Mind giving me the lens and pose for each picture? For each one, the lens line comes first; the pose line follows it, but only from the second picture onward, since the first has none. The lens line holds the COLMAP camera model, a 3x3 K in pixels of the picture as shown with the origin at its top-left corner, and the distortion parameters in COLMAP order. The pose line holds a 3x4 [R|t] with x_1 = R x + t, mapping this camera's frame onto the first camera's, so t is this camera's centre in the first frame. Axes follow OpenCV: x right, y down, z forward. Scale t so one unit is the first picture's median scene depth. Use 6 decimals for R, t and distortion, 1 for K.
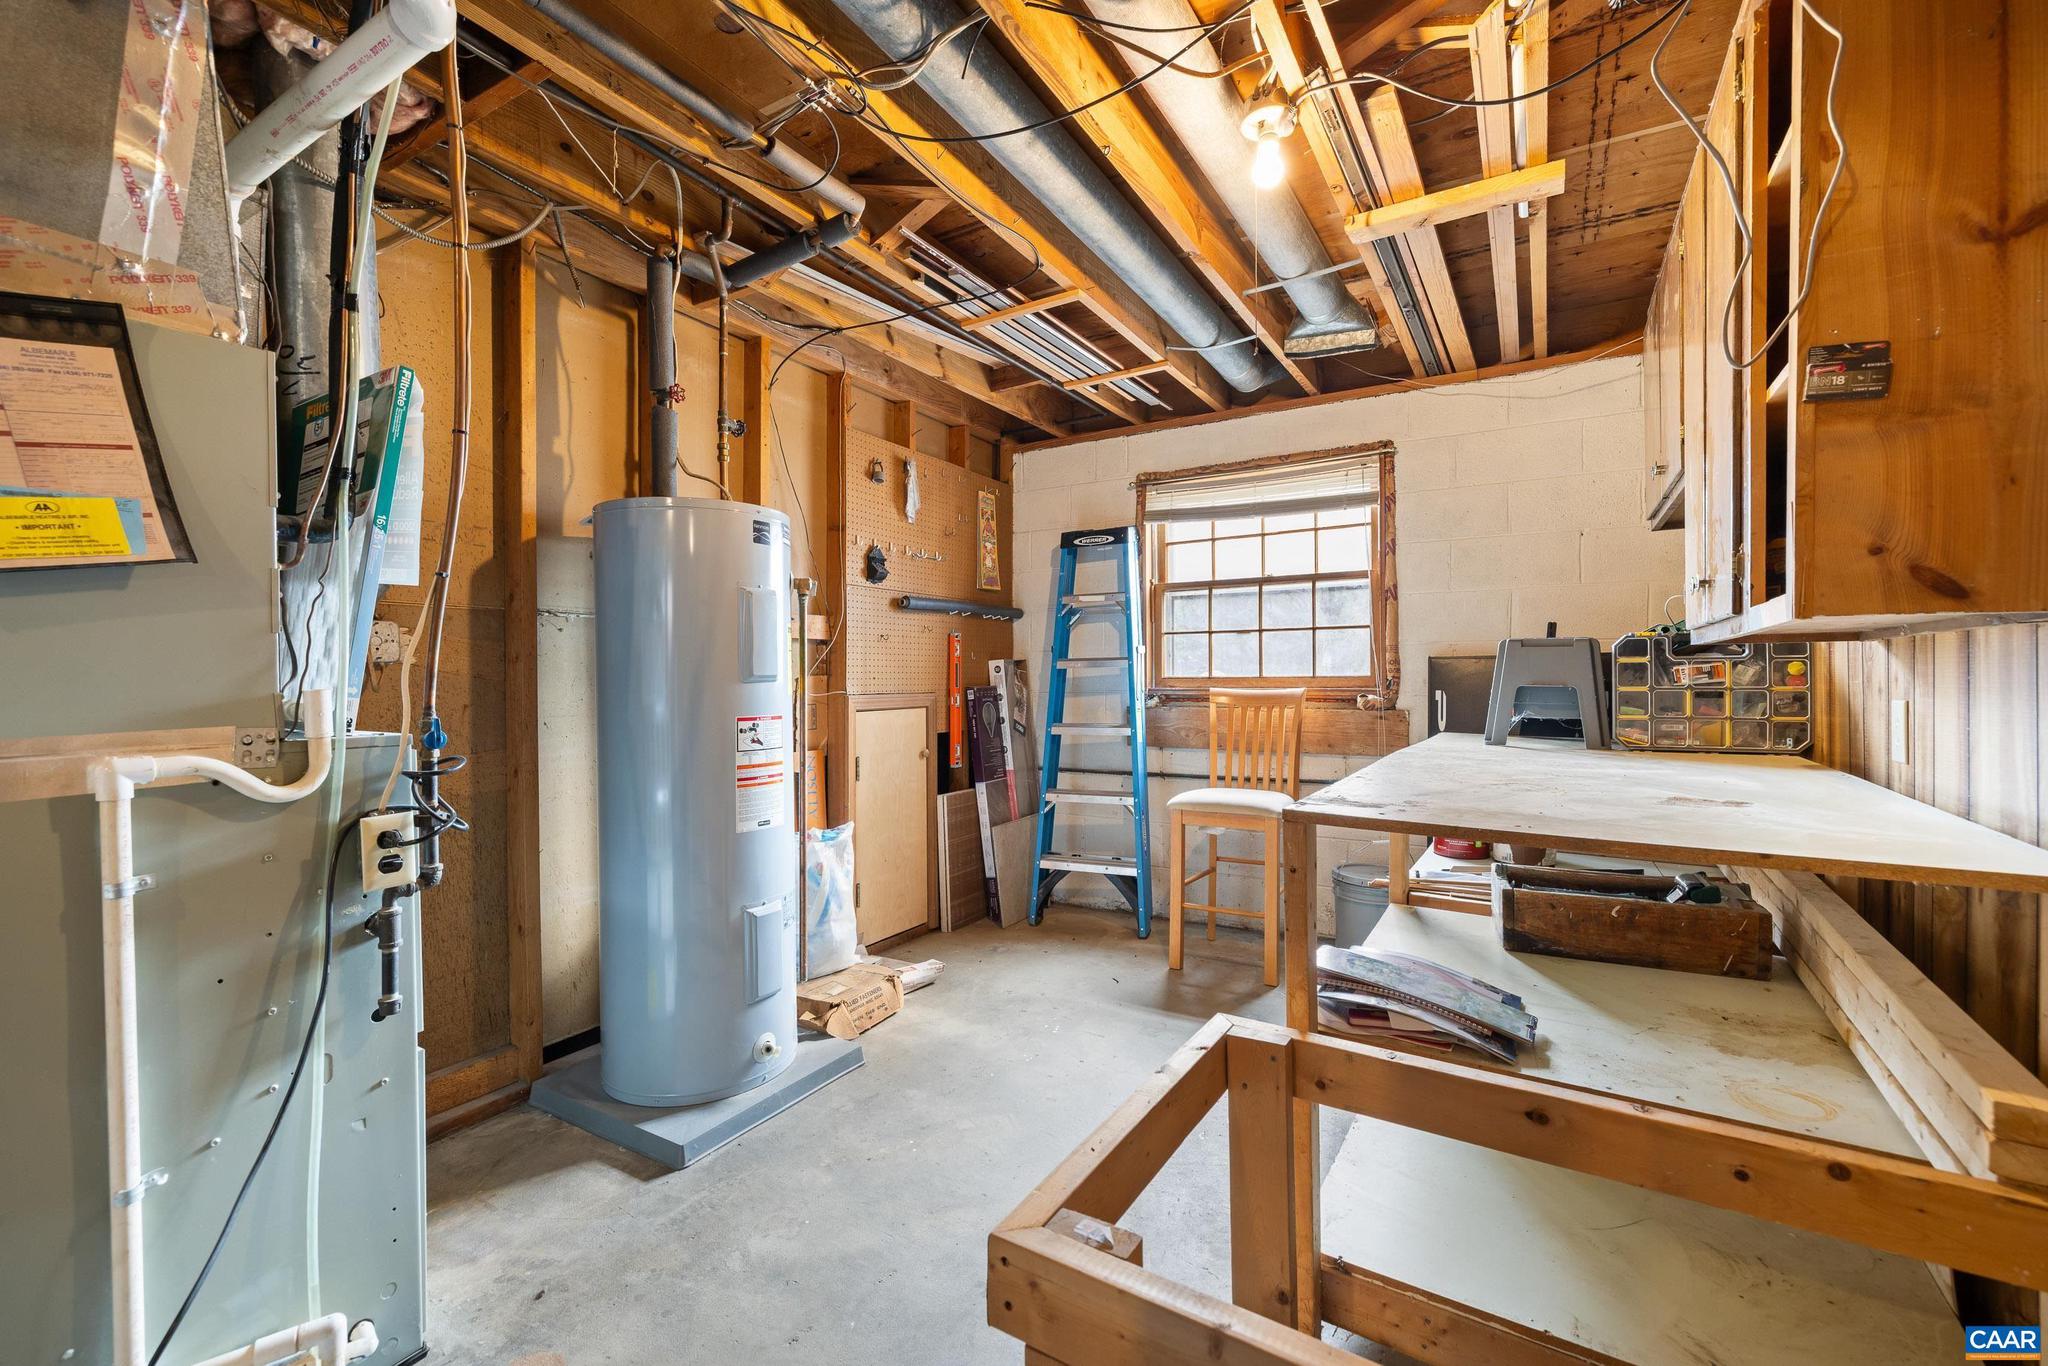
lens RADIAL K [[857.6, 0, 1031.7], [0, 857.6, 678.9], [0, 0, 1]] dist [-0.000166, 0.000449]
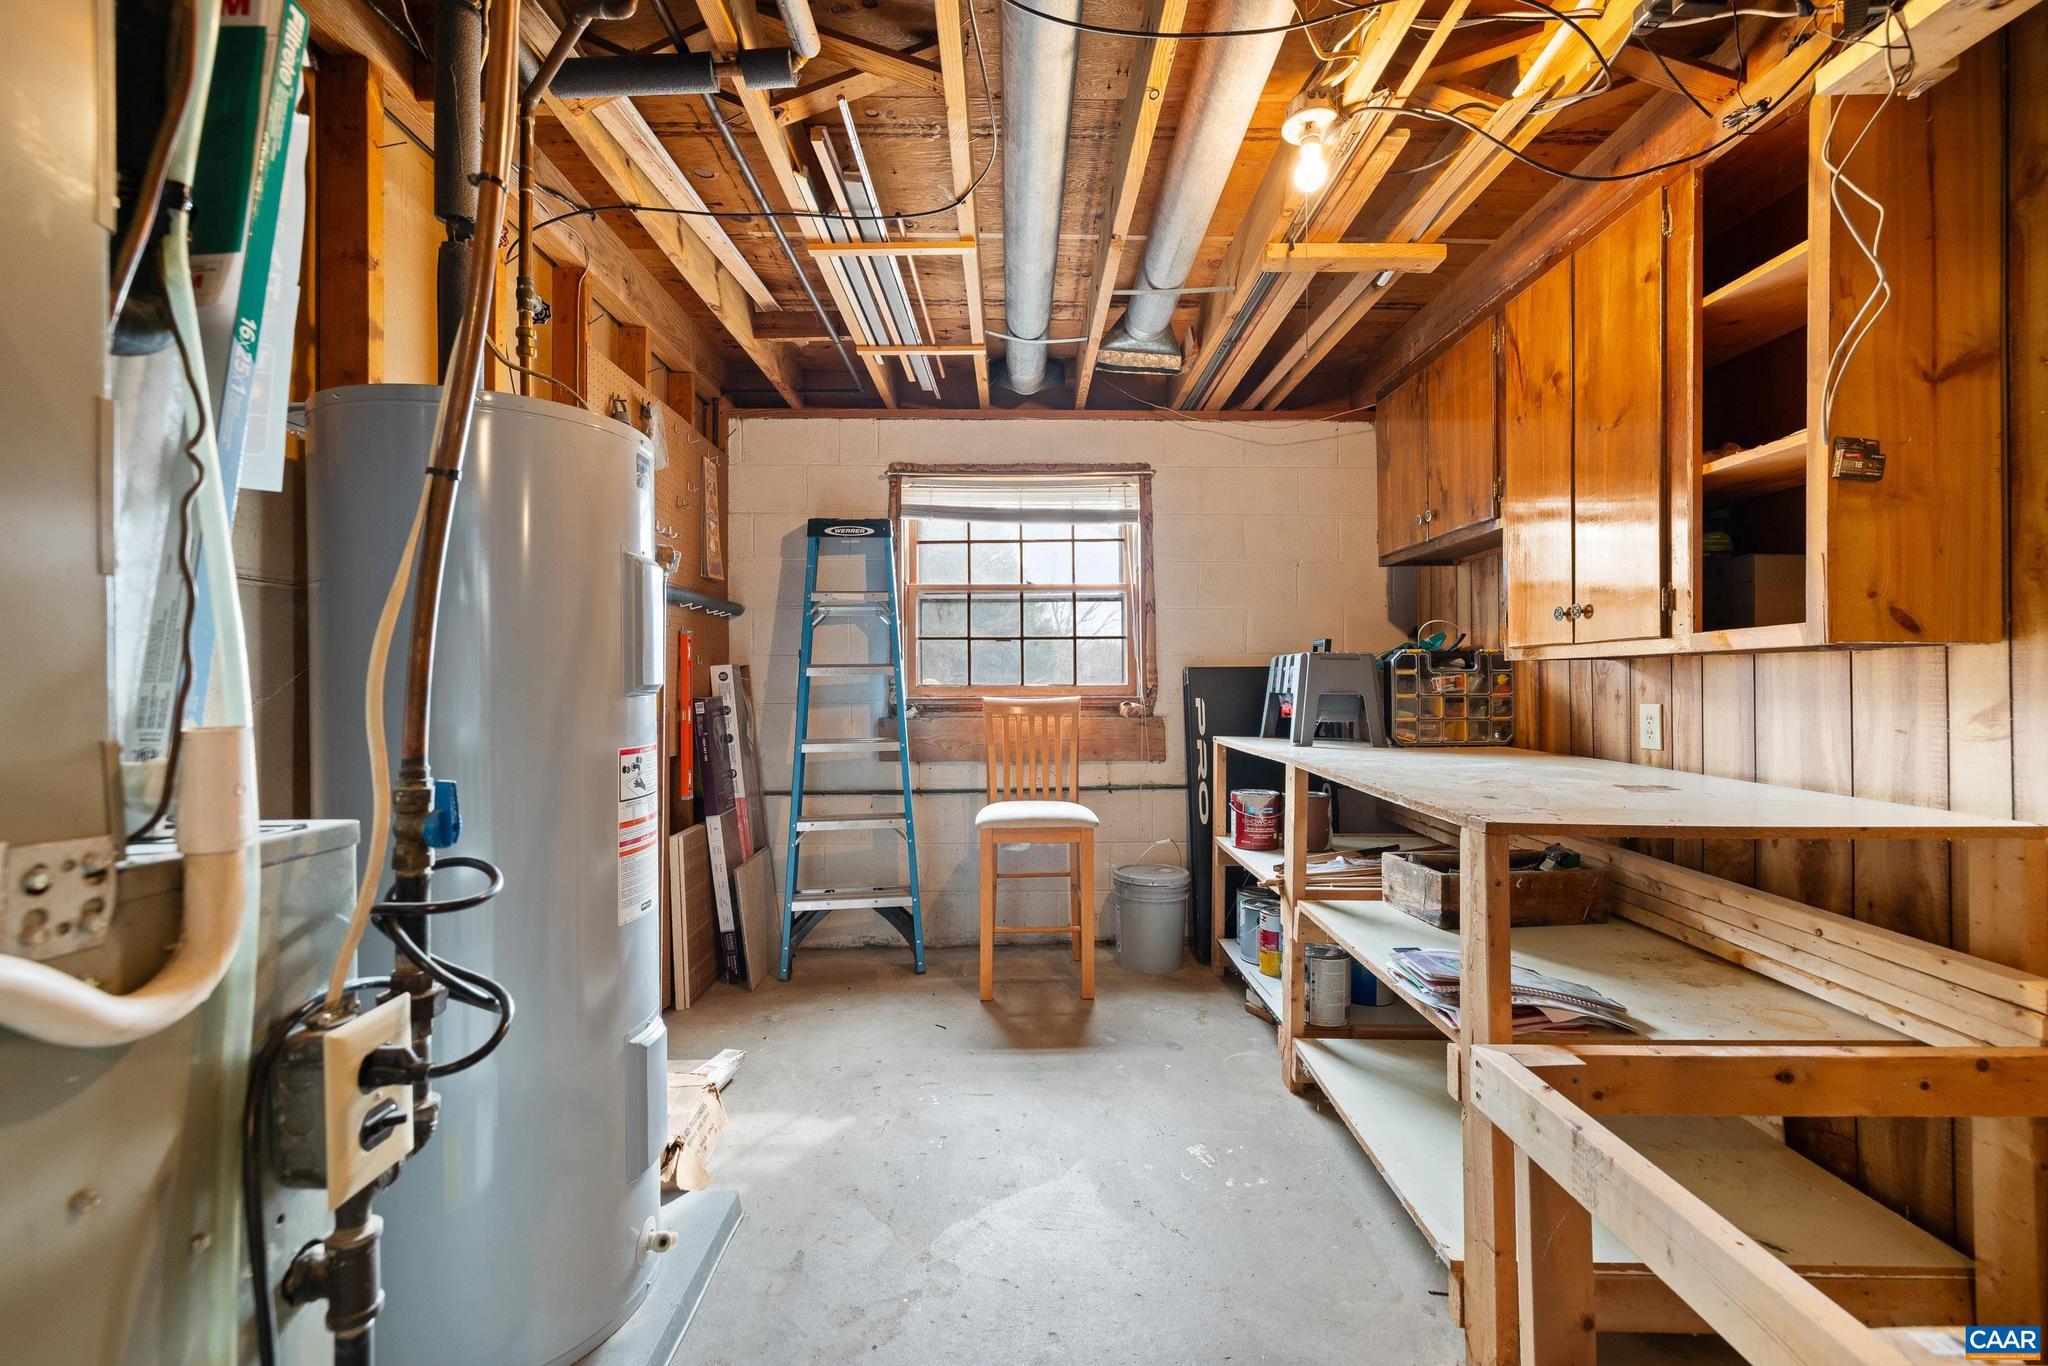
lens RADIAL K [[857.6, 0, 1026.7], [0, 857.6, 678.1], [0, 0, 1]] dist [-0.000166, 0.000449]
pose [[0.848919, 0.003977, 0.528509, -0.296795], [0.000817, 0.999961, -0.008837, -0.002473], [-0.528523, 0.007934, 0.848882, 0.194022]]
